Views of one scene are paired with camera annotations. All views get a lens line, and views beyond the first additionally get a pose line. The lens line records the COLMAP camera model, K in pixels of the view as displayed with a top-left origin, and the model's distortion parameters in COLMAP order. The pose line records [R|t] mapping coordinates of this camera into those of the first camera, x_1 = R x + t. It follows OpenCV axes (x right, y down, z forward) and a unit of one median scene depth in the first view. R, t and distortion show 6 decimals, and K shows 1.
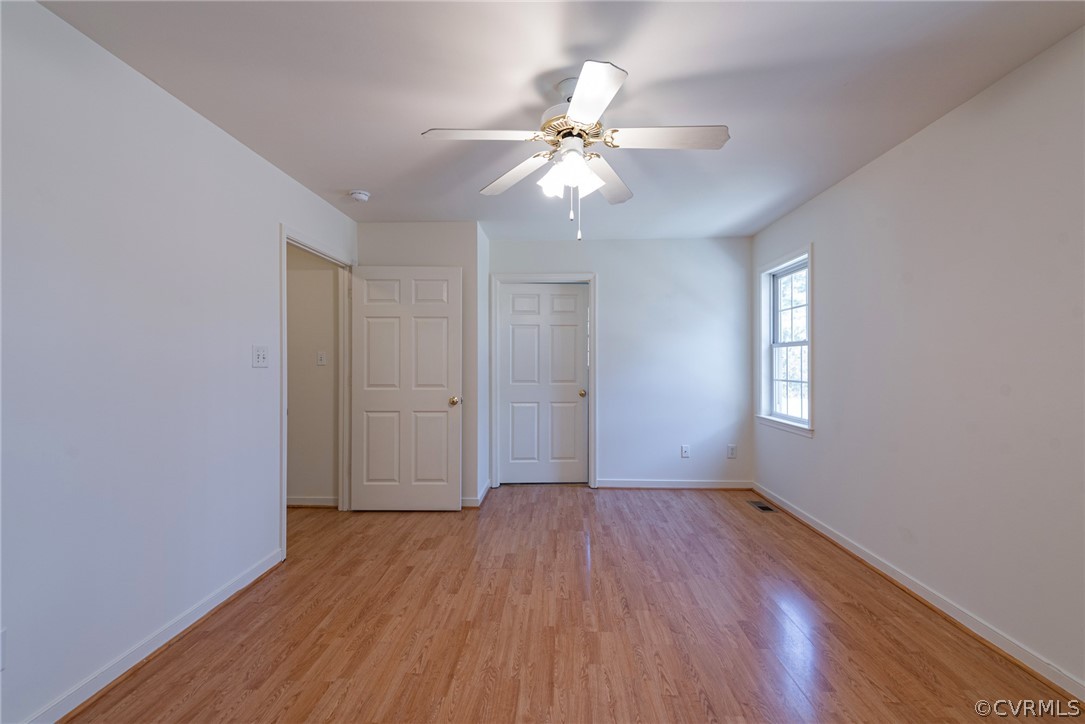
lens RADIAL K [[434.8, 0, 546.7], [0, 434.8, 359.4], [0, 0, 1]] dist [0.018064, -0.006124]
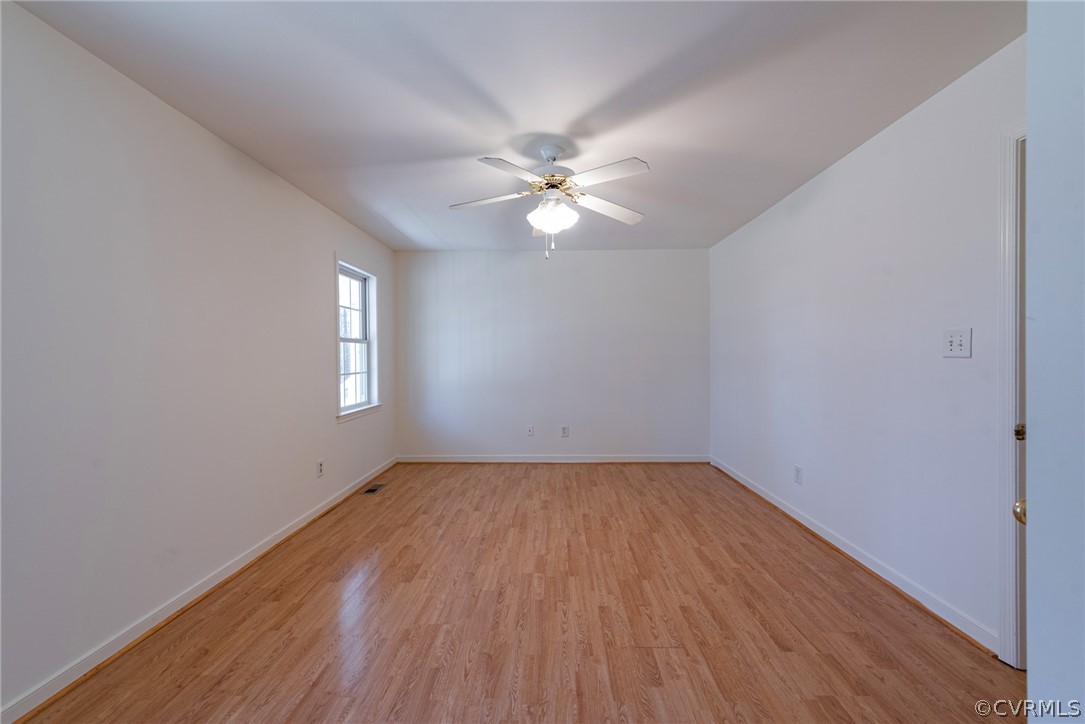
lens RADIAL K [[434.8, 0, 546.7], [0, 434.8, 359.4], [0, 0, 1]] dist [0.018064, -0.006124]
pose [[-0.999867, 0.008942, -0.013624, 0.084120], [0.008914, 0.999958, 0.002092, 0.015960], [0.013642, 0.001970, -0.999905, 2.021342]]
